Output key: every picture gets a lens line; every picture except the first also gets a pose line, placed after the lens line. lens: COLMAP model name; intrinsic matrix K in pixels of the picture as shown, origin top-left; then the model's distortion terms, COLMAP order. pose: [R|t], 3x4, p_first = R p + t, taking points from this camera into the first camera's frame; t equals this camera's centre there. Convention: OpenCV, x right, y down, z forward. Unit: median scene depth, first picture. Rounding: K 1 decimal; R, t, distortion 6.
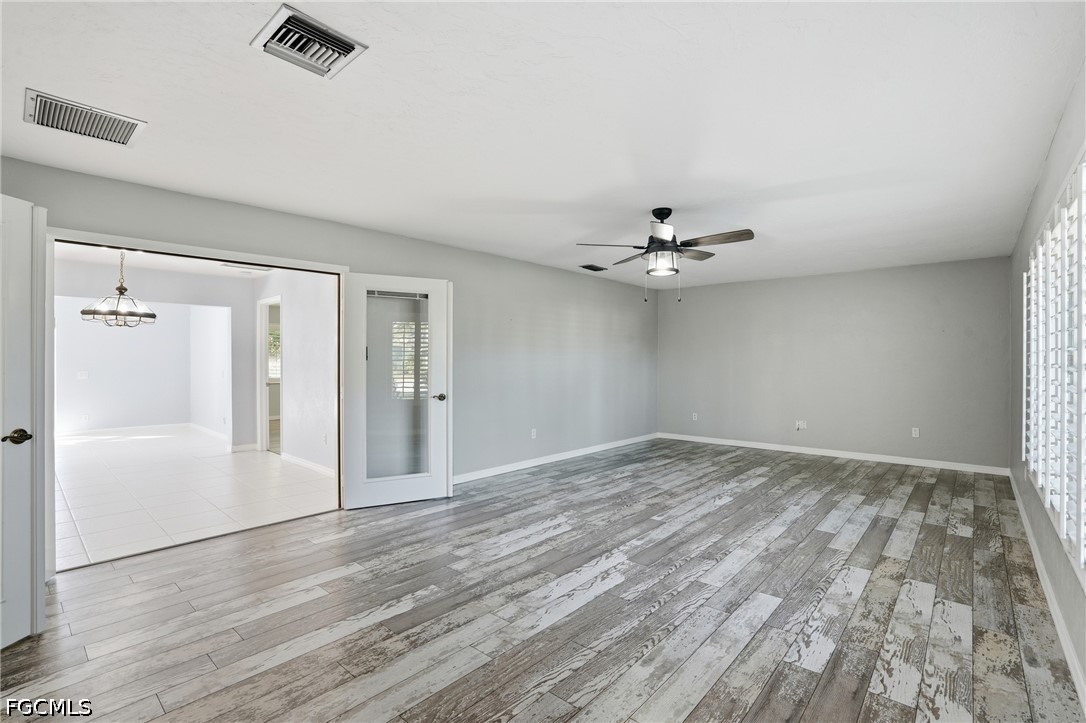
lens RADIAL K [[505.7, 0, 508.2], [0, 505.7, 342.8], [0, 0, 1]] dist [-0.058145, 0.016396]
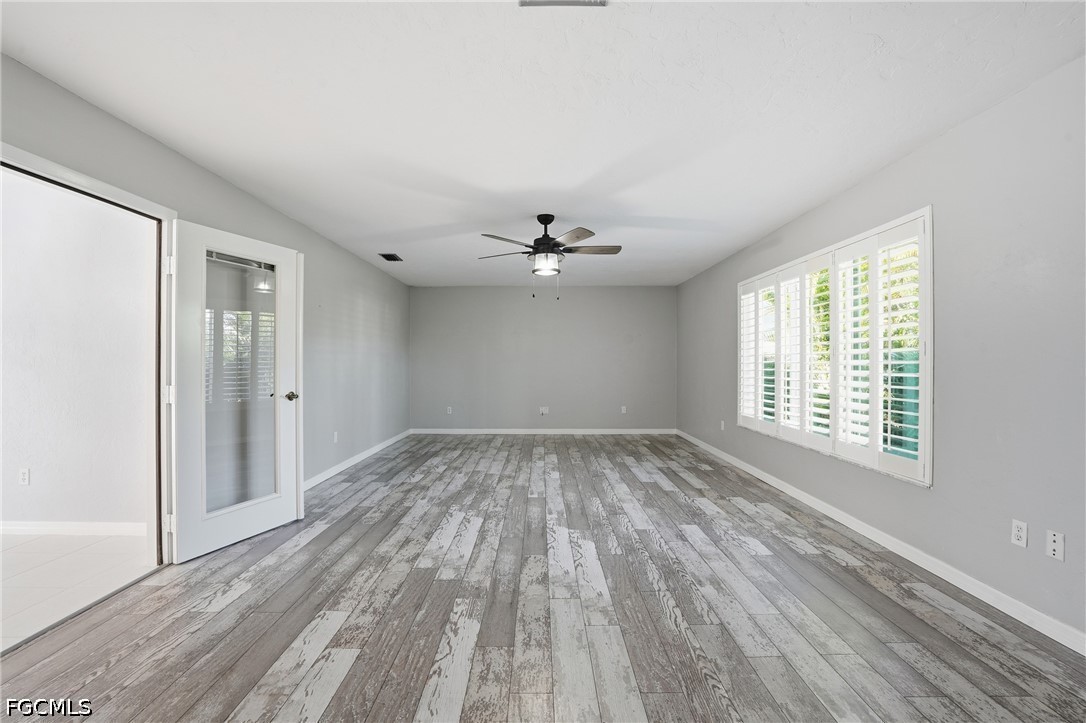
lens RADIAL K [[505.7, 0, 565.0], [0, 505.7, 340.1], [0, 0, 1]] dist [-0.058145, 0.016396]
pose [[0.728206, 0.026065, 0.684862, -0.541339], [-0.021019, 0.999656, -0.015696, 0.034207], [-0.685035, -0.002965, 0.728504, 0.200503]]
